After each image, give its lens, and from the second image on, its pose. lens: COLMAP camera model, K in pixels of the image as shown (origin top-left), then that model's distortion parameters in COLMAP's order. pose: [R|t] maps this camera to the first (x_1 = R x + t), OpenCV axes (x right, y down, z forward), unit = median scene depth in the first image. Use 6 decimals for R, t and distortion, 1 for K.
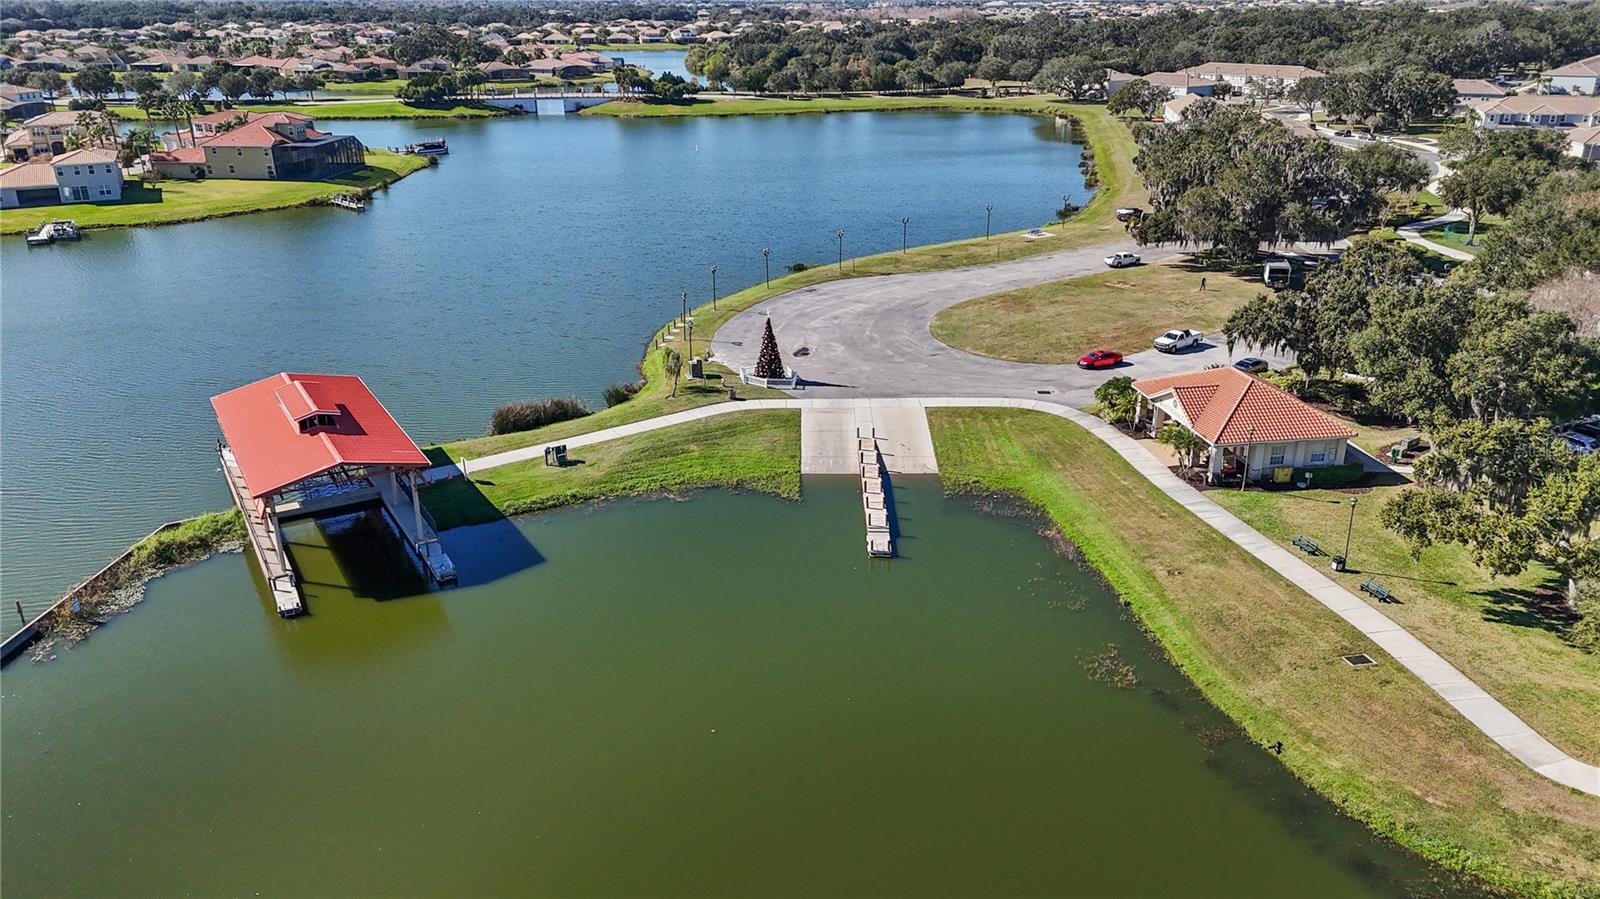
lens RADIAL K [[1198.9, 0, 811.1], [0, 1198.9, 444.4], [0, 0, 1]] dist [0.064040, -0.060606]
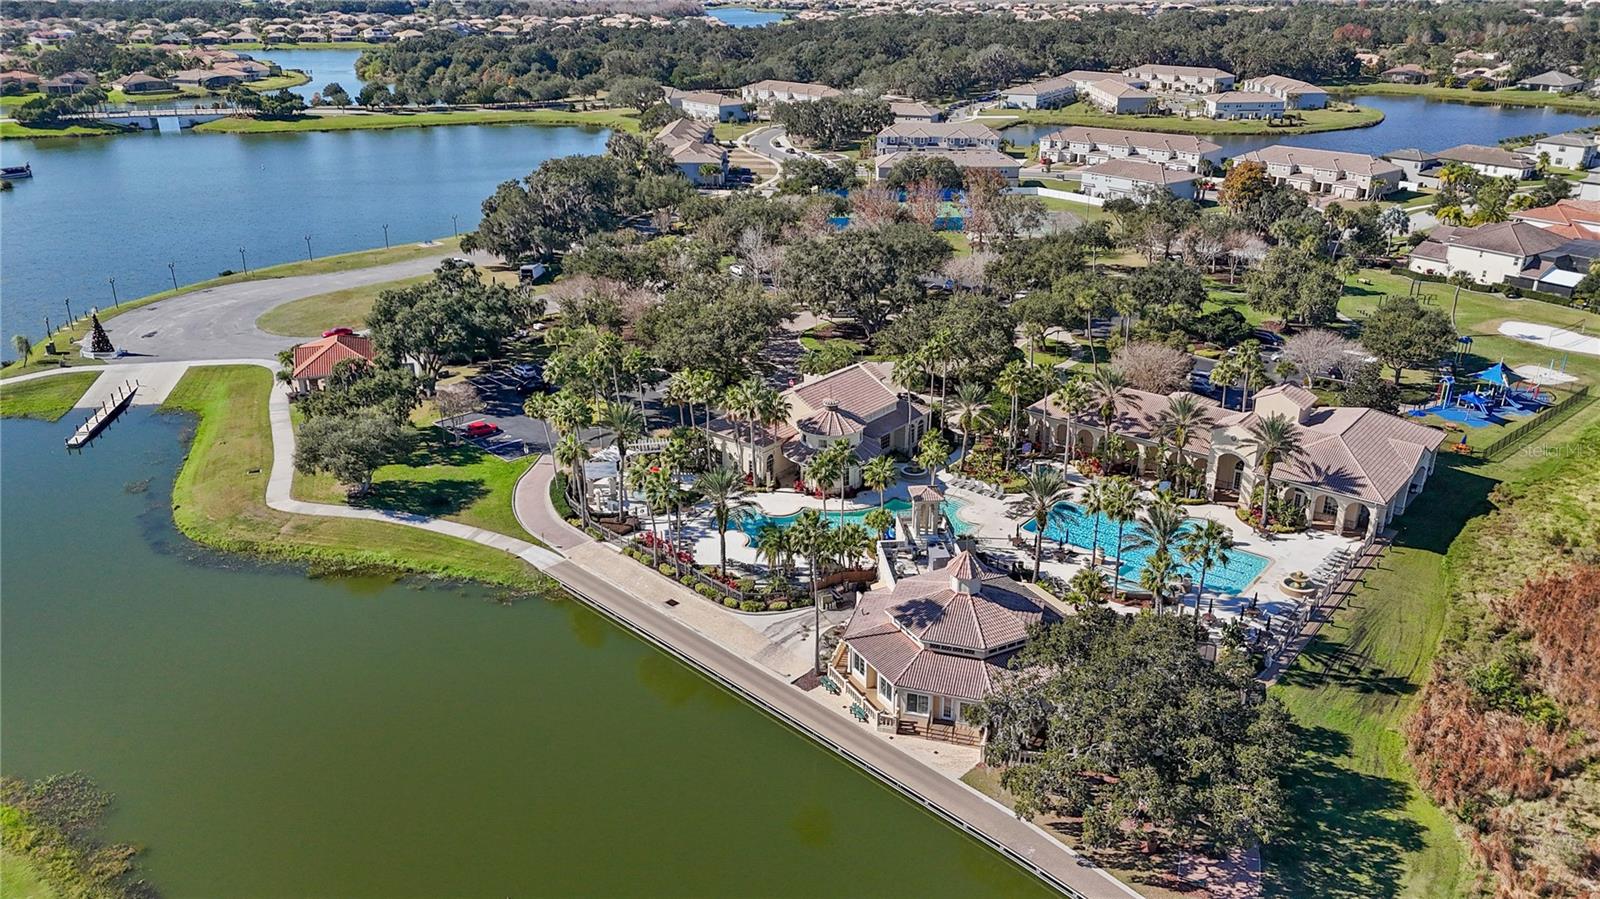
lens RADIAL K [[1198.9, 0, 798.0], [0, 1198.9, 455.7], [0, 0, 1]] dist [0.064040, -0.060606]
pose [[0.987506, -0.055239, 0.147581, 0.173699], [0.051485, 0.998249, 0.029139, 0.022159], [-0.148932, -0.021177, 0.988621, -0.196282]]
